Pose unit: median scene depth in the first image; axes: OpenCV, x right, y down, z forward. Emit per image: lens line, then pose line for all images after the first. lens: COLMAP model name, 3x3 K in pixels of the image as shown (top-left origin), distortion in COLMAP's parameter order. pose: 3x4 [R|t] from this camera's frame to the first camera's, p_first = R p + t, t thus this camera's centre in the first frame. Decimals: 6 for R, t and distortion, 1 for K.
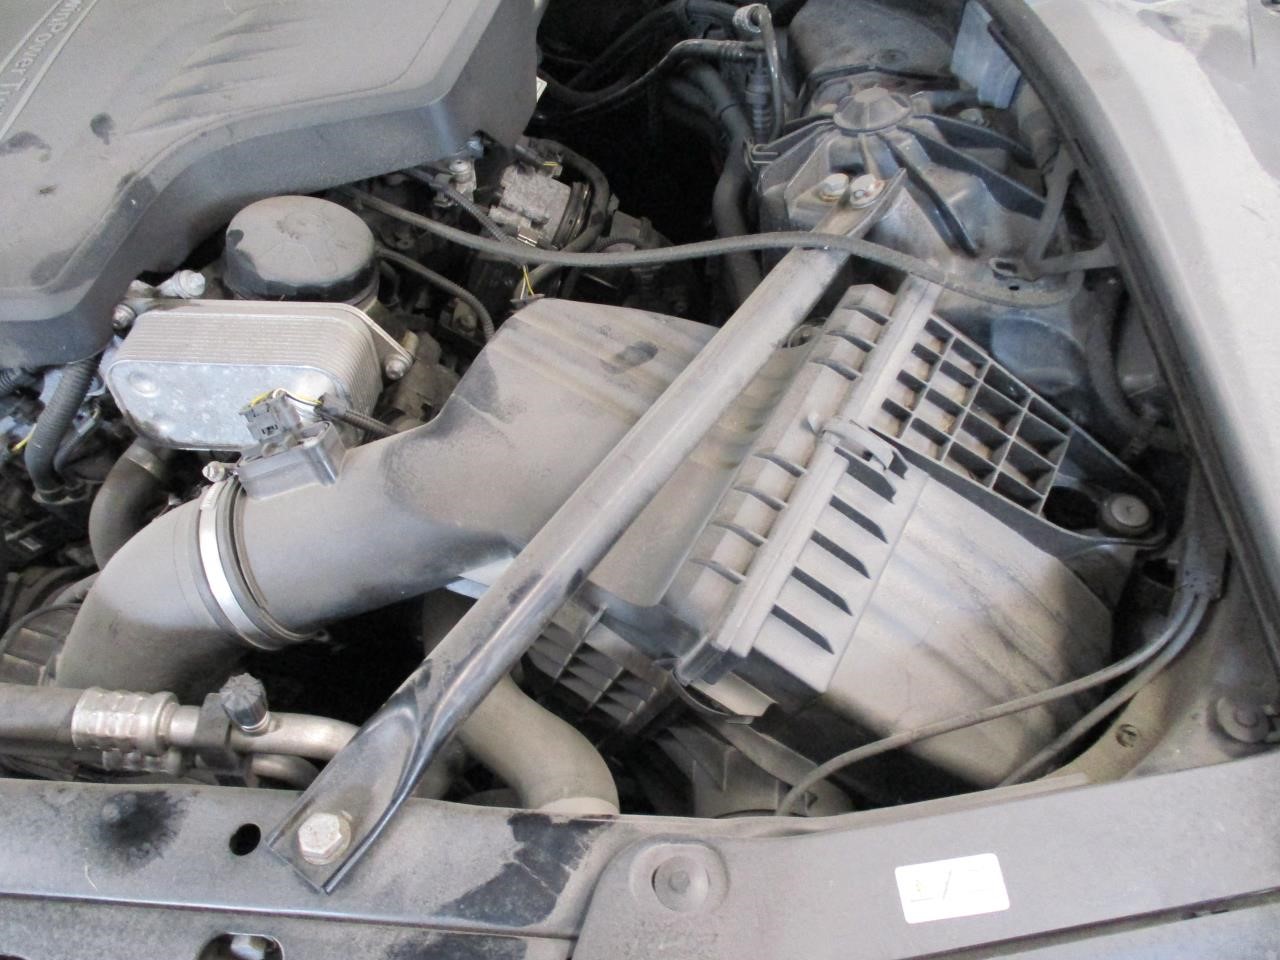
lens RADIAL K [[1058.0, 0, 639.0], [0, 1058.0, 474.3], [0, 0, 1]] dist [-0.036111, 0.013610]
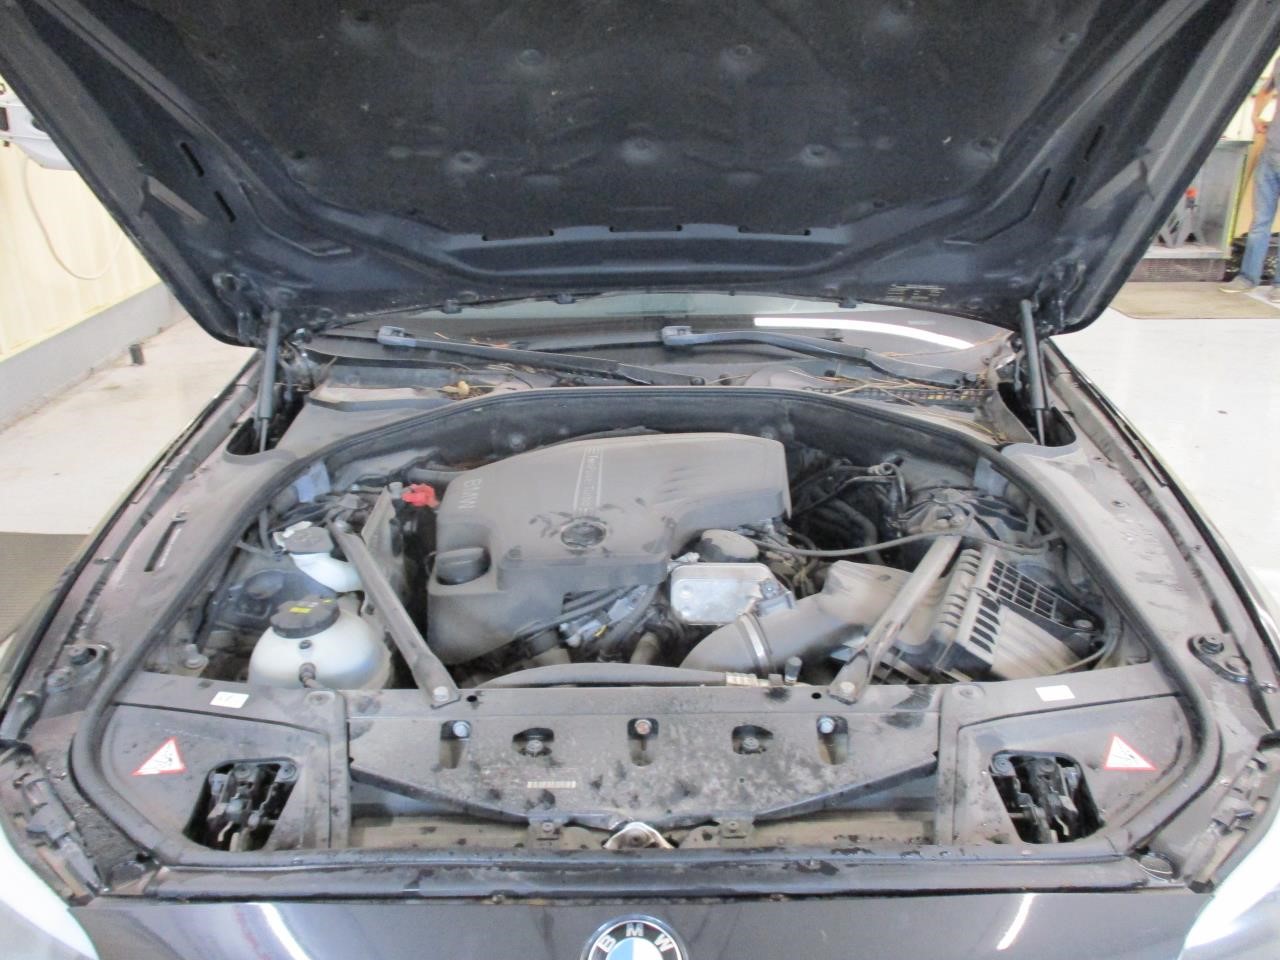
lens RADIAL K [[1058.0, 0, 640.5], [0, 1058.0, 479.8], [0, 0, 1]] dist [-0.036111, 0.013610]
pose [[0.997261, -0.000984, 0.073962, -0.759324], [0.034439, 0.891099, -0.452500, 0.789392], [-0.065462, 0.453808, 0.888692, -1.296481]]
